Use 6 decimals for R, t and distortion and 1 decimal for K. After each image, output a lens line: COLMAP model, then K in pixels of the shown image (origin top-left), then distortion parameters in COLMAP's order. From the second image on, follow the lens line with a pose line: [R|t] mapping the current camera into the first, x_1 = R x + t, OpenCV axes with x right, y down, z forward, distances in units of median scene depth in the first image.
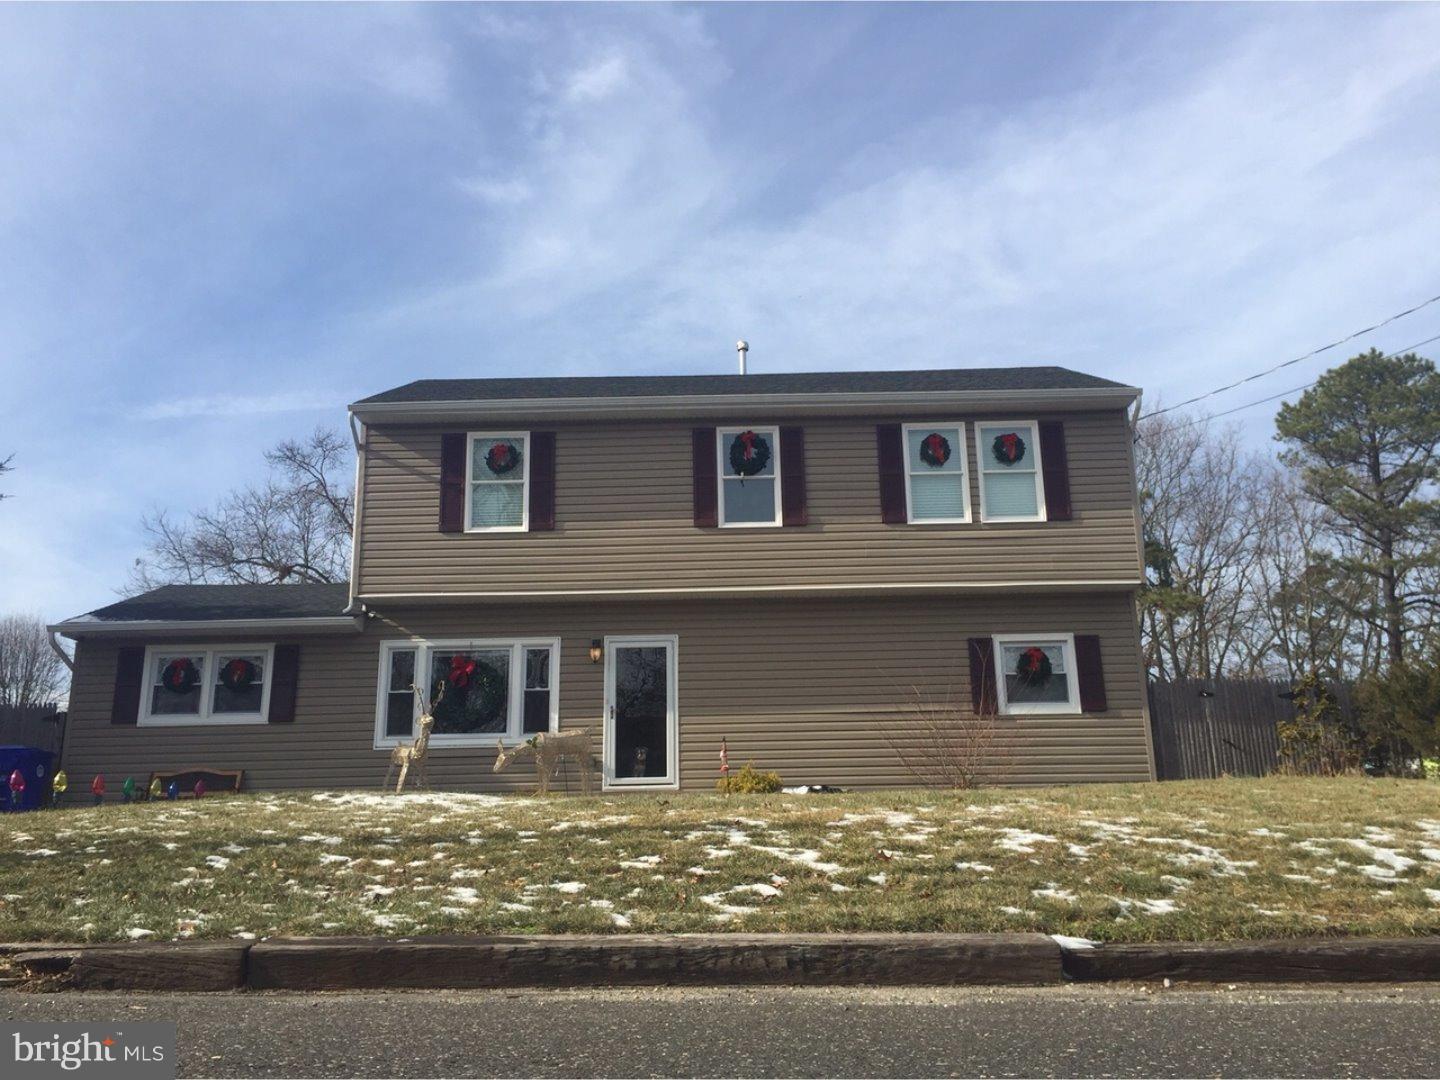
lens RADIAL K [[1200.9, 0, 719.6], [0, 1200.9, 541.1], [0, 0, 1]] dist [0.060673, -0.018381]
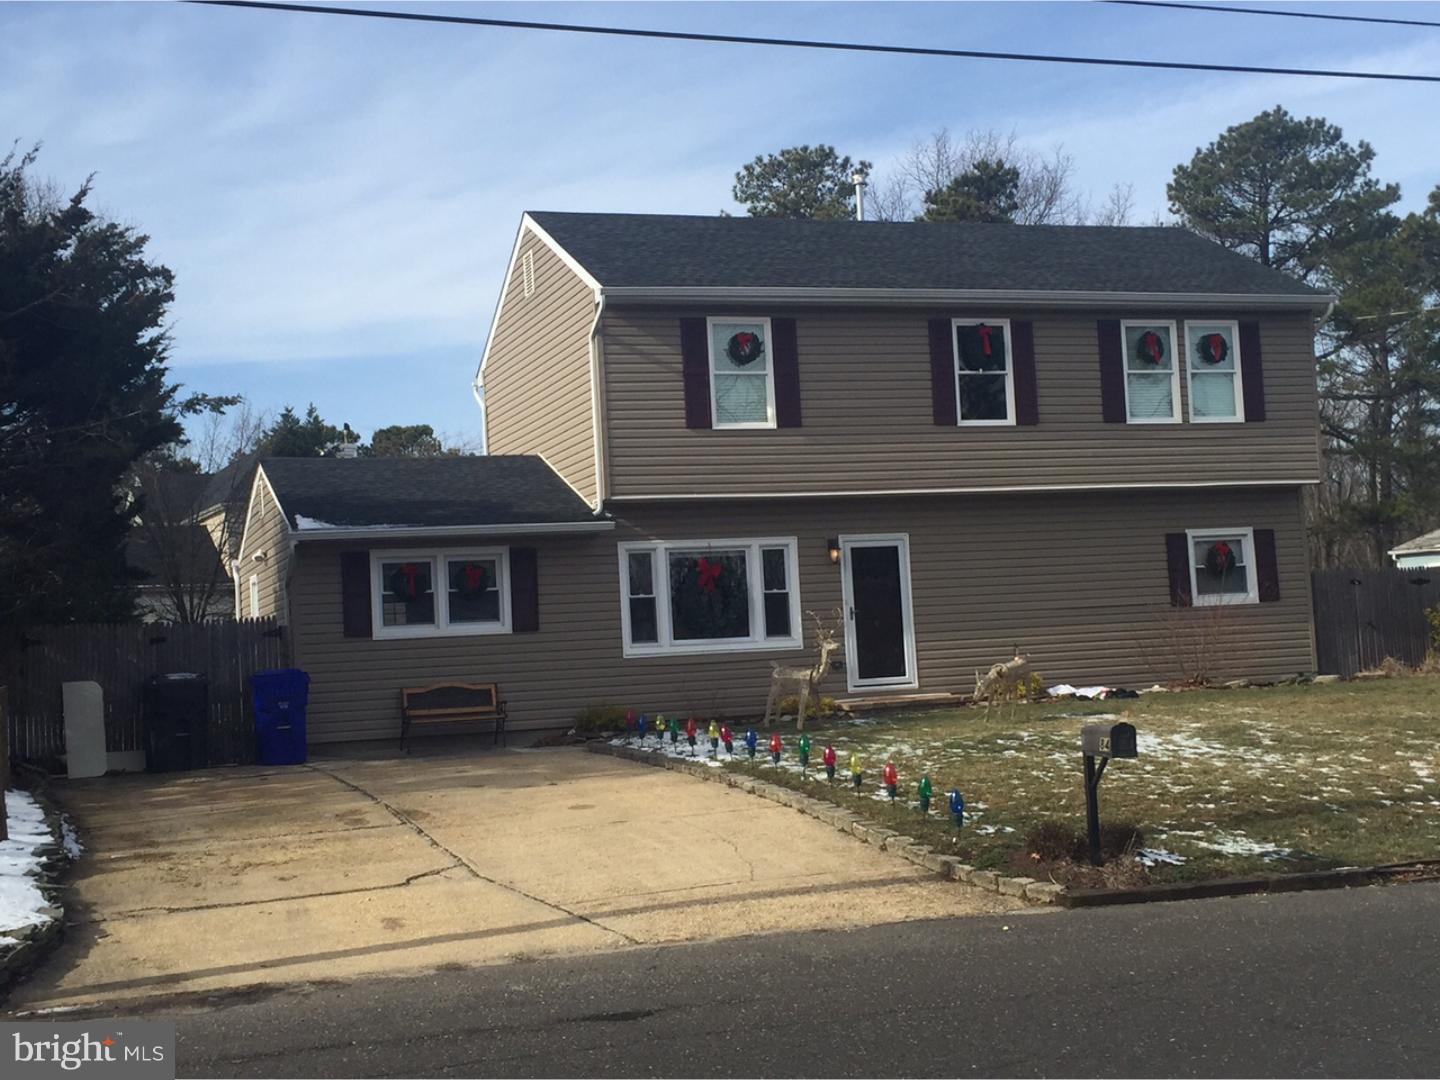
lens RADIAL K [[1959.7, 0, 719.7], [0, 1959.7, 539.0], [0, 0, 1]] dist [0.081899, 0.000000]
pose [[0.938437, -0.012238, 0.345234, -0.731653], [-0.047398, 0.985359, 0.163770, -0.171808], [-0.342183, -0.170052, 0.924117, -0.424859]]
